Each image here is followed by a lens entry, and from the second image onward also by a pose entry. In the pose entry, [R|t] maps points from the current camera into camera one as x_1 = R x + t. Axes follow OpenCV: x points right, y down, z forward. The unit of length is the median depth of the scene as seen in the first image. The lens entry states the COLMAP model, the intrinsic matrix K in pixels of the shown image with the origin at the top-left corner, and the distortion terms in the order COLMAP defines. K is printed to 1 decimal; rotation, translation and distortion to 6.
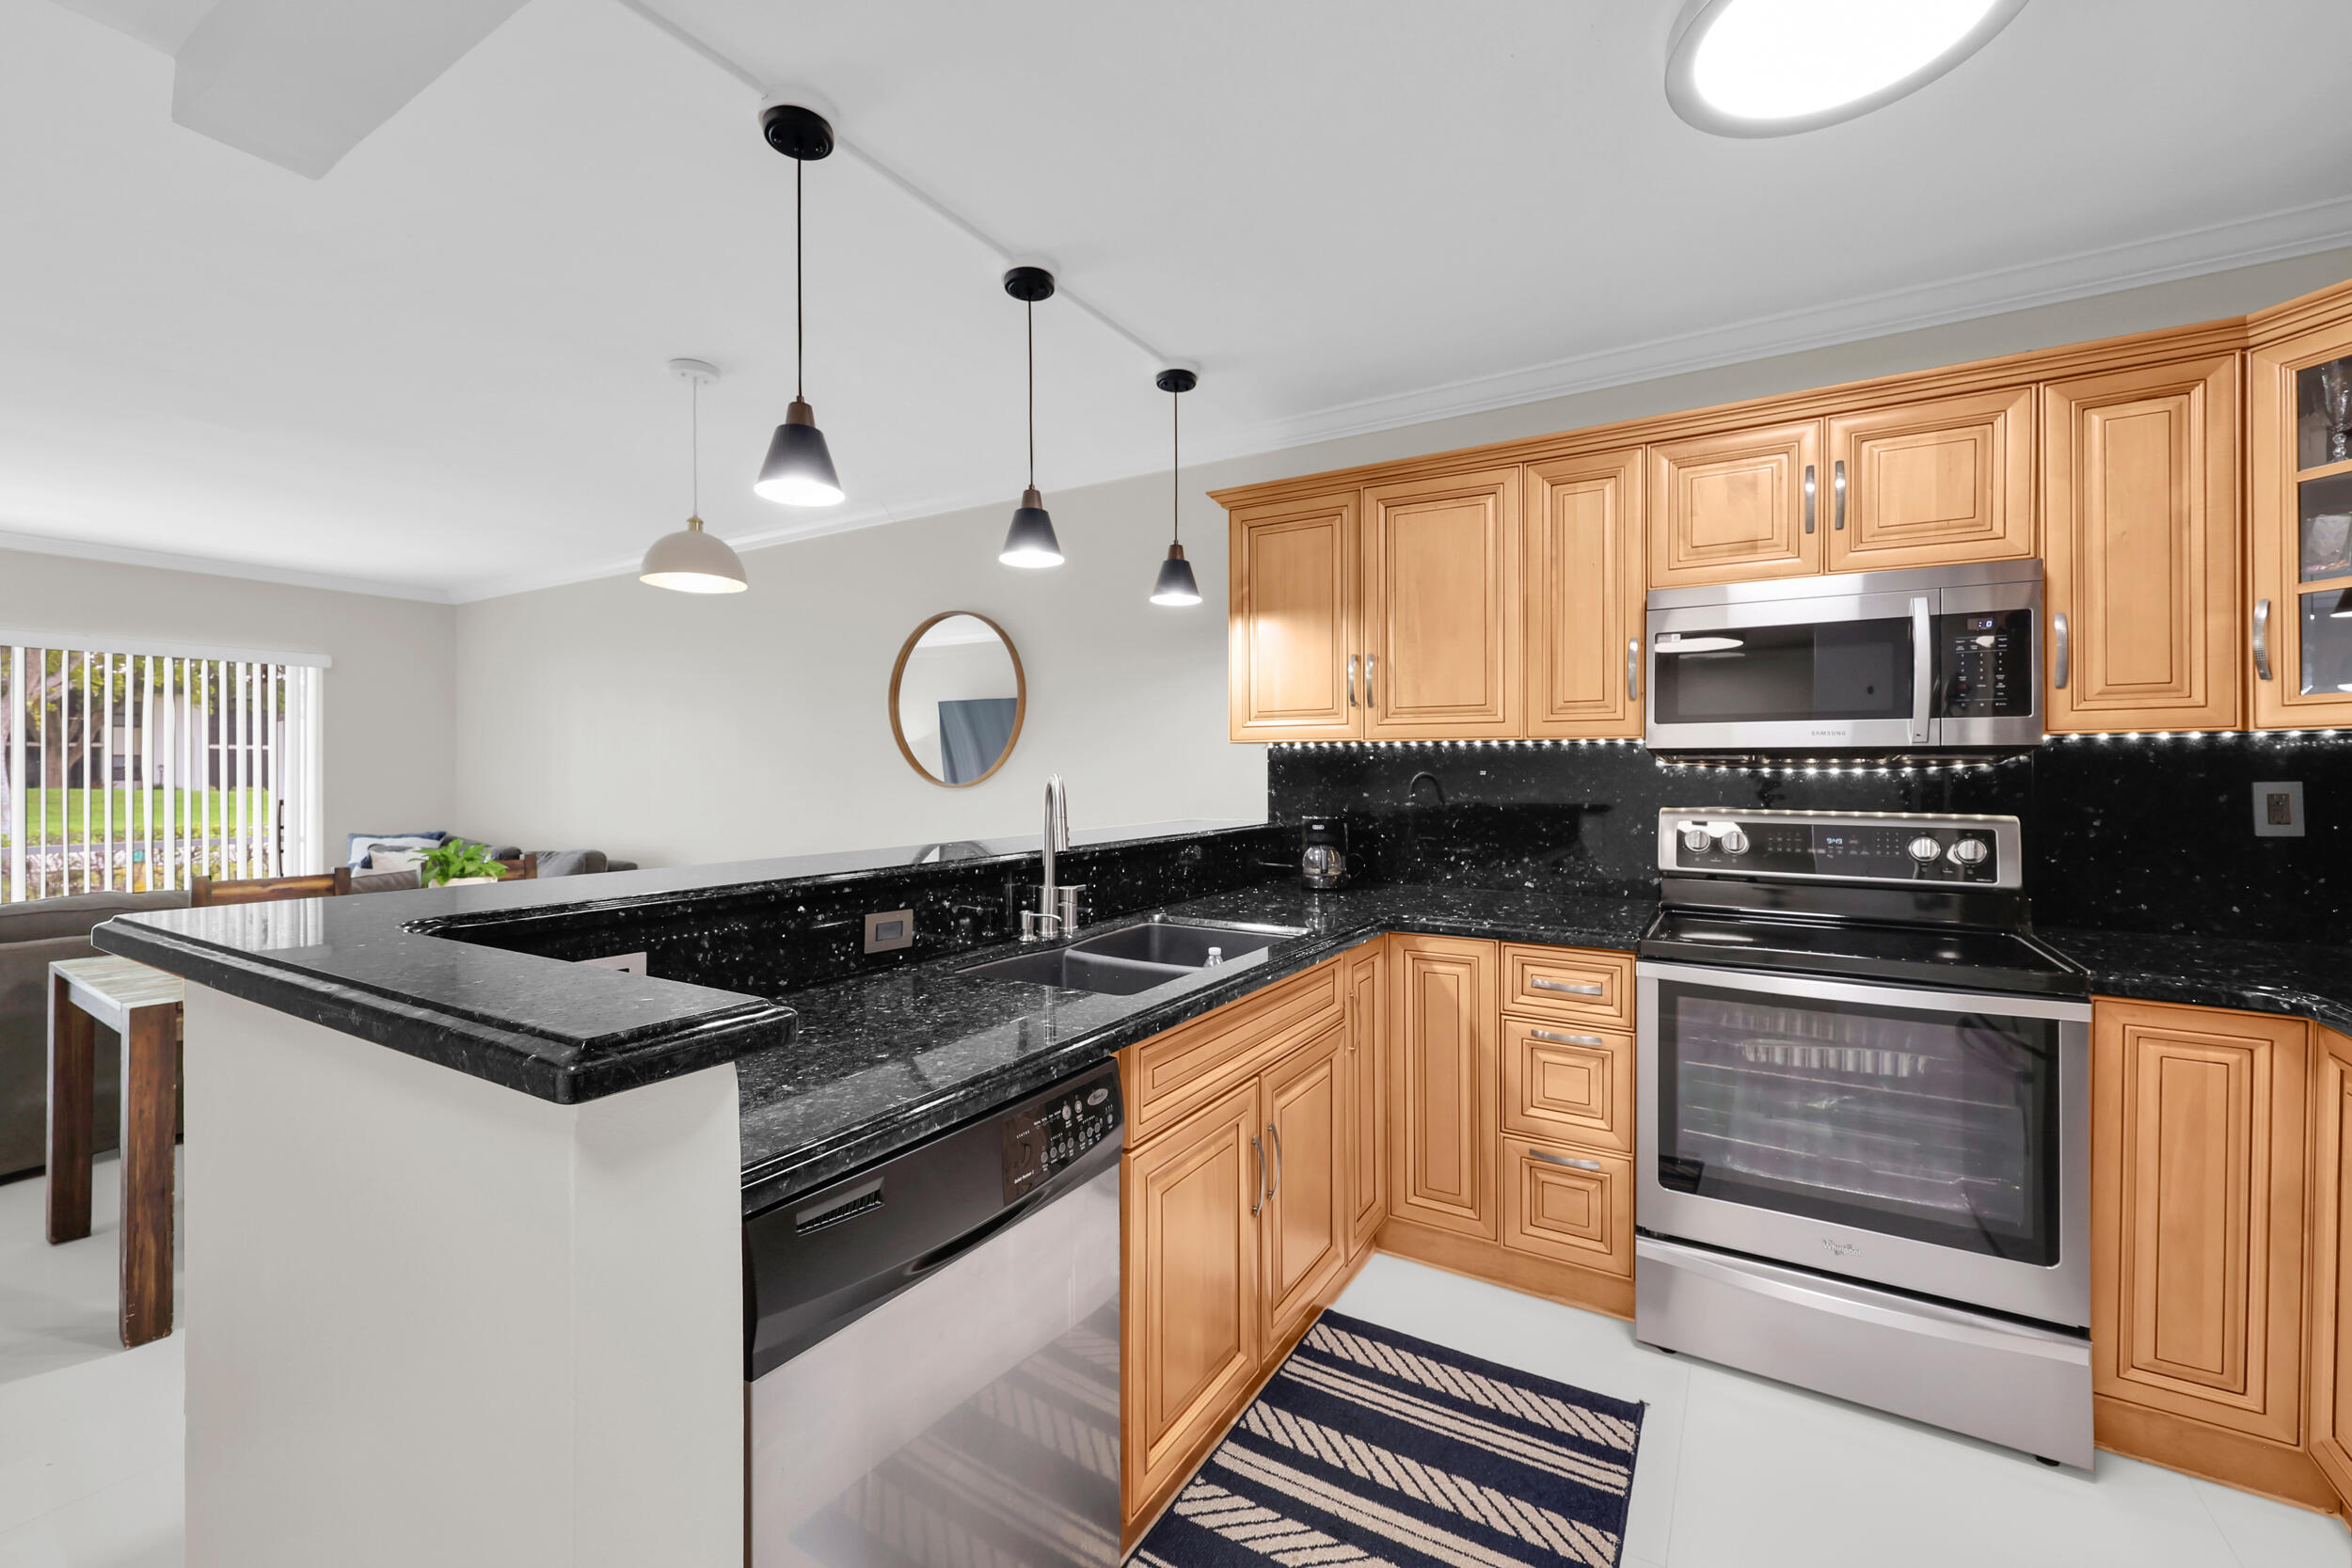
lens RADIAL K [[940.2, 0, 1178.2], [0, 940.2, 770.2], [0, 0, 1]] dist [0.001169, -0.000122]
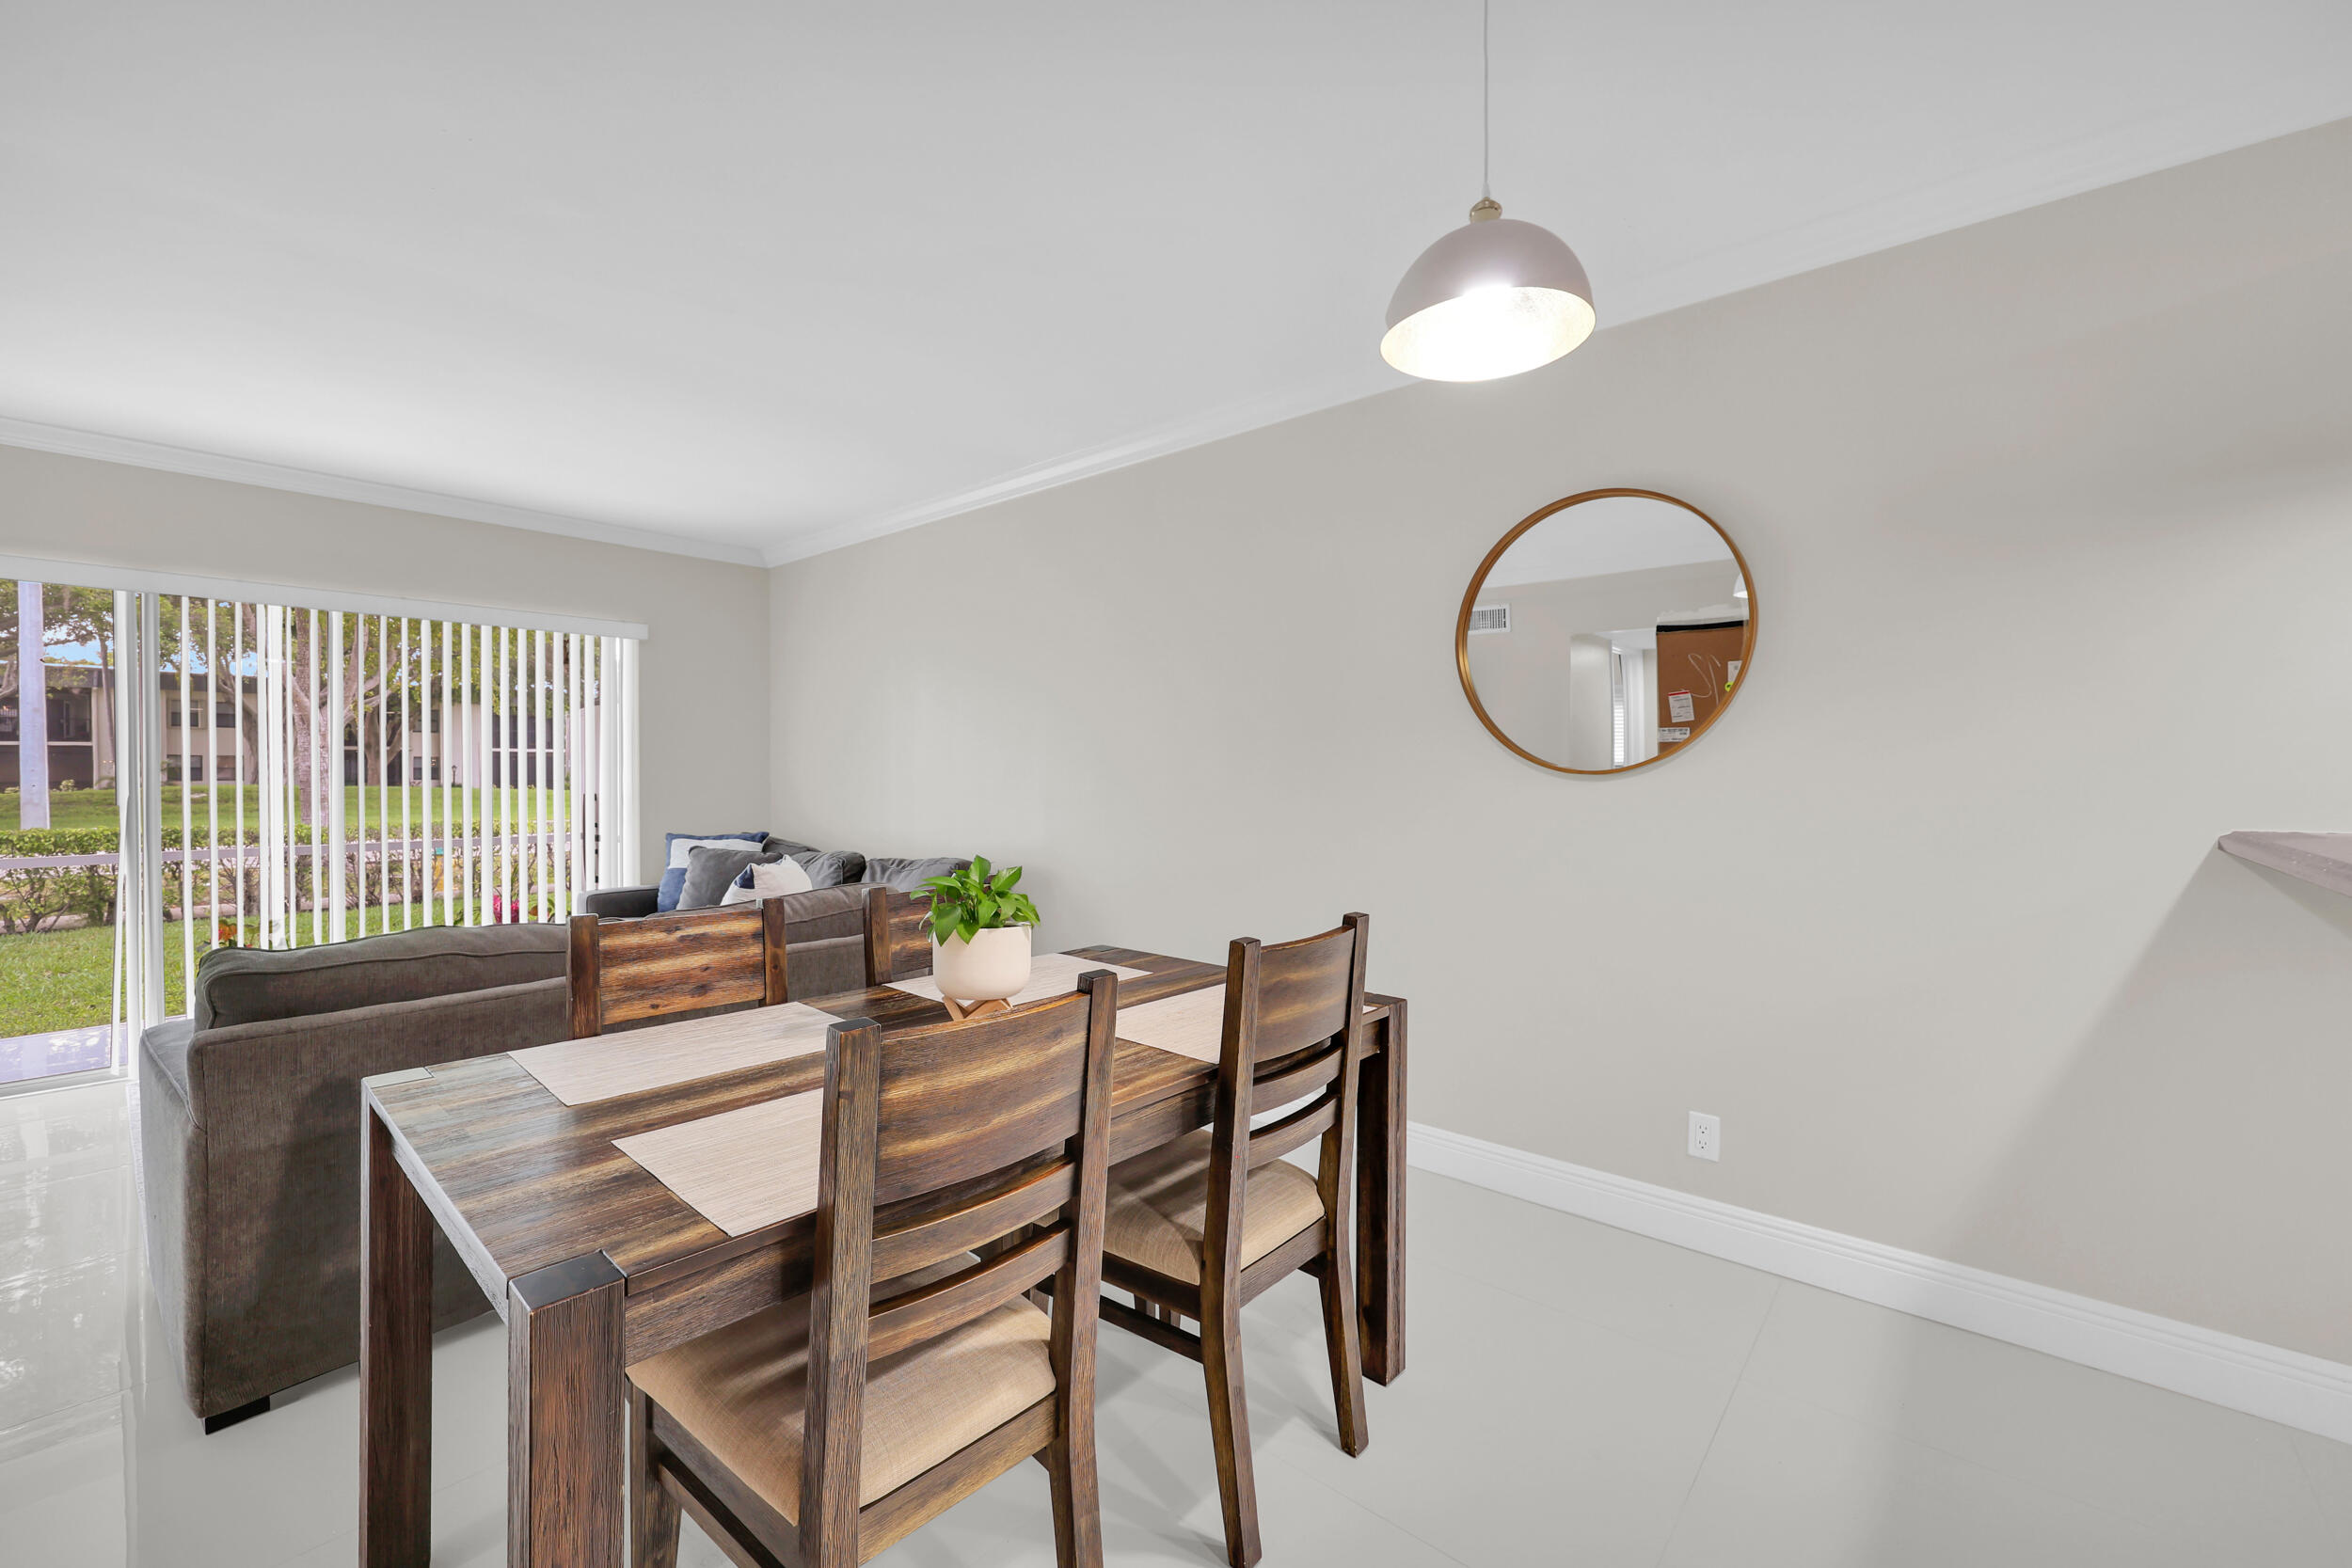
lens RADIAL K [[950.6, 0, 1207.2], [0, 950.6, 777.4], [0, 0, 1]] dist [-0.000676, -0.000271]
pose [[0.988328, -0.000723, -0.152342, -0.235849], [0.001835, 0.999973, 0.007160, 0.009381], [0.152332, -0.007356, 0.988302, 0.199004]]
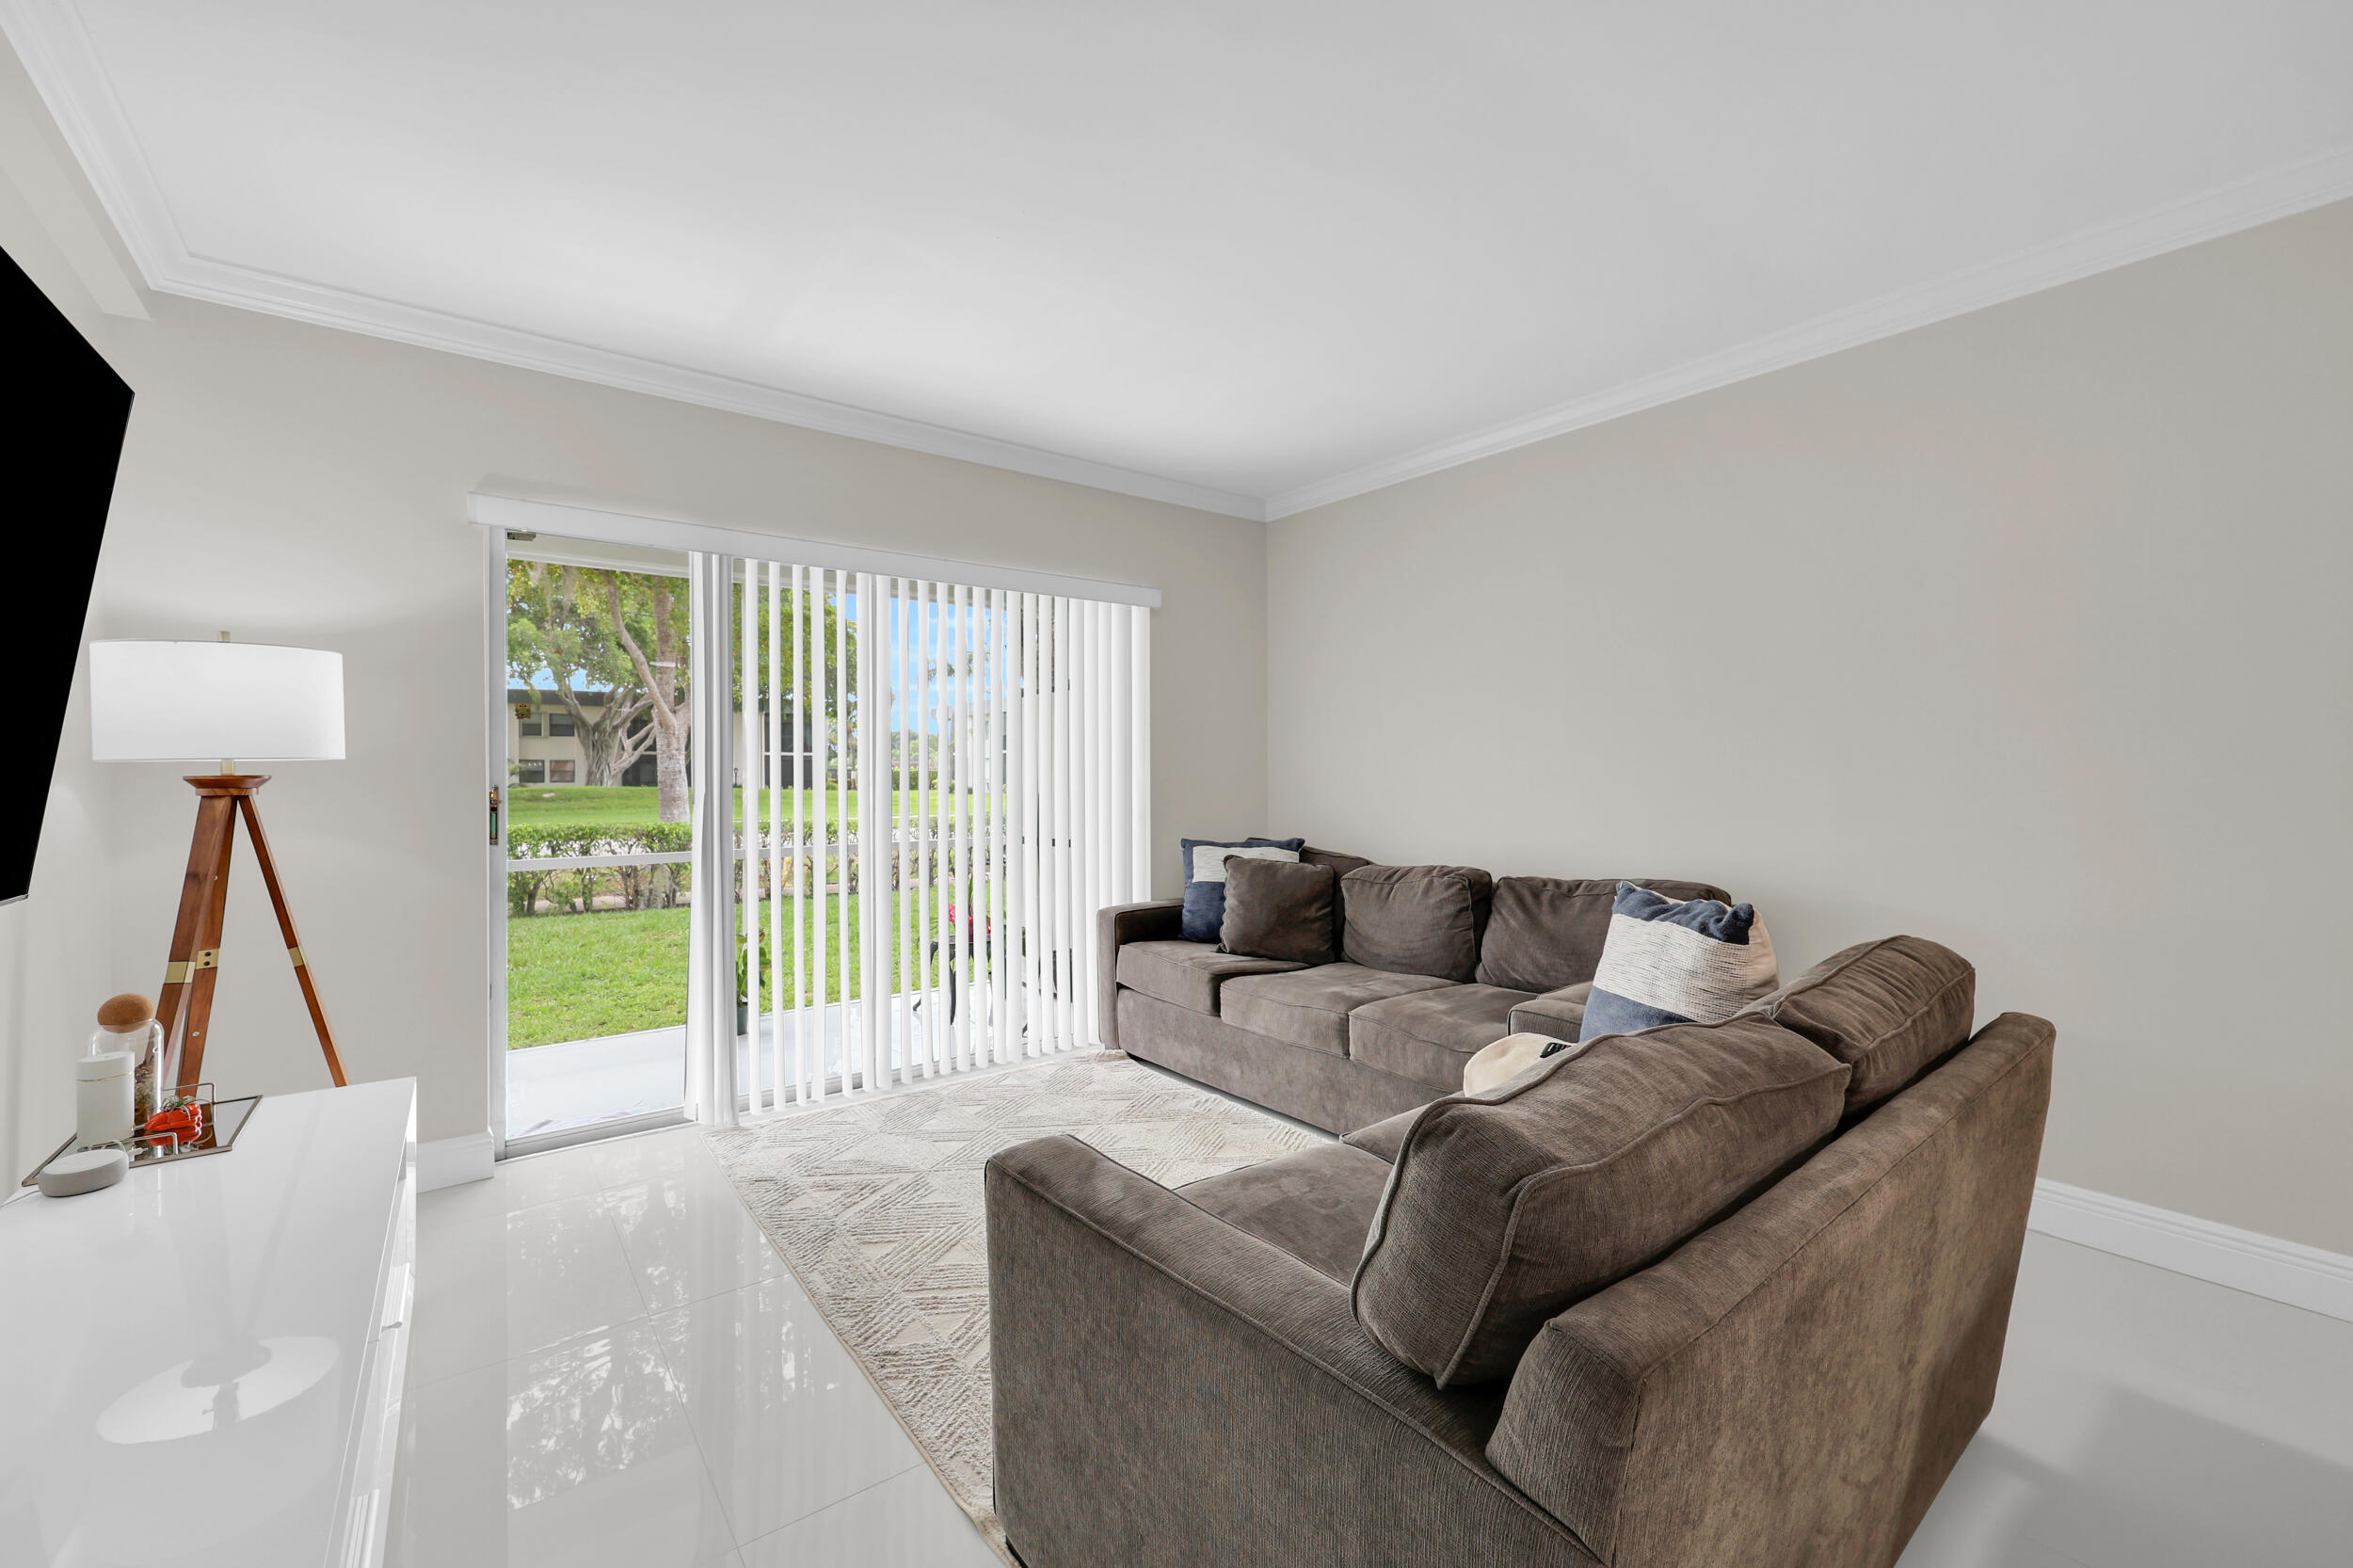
lens RADIAL K [[951.1, 0, 1207.7], [0, 951.1, 777.4], [0, 0, 1]] dist [-0.000676, -0.000271]
pose [[0.941062, -0.004447, -0.338204, -0.551682], [0.007272, 0.999948, 0.007086, 0.013253], [0.338155, -0.009128, 0.941046, 0.293248]]
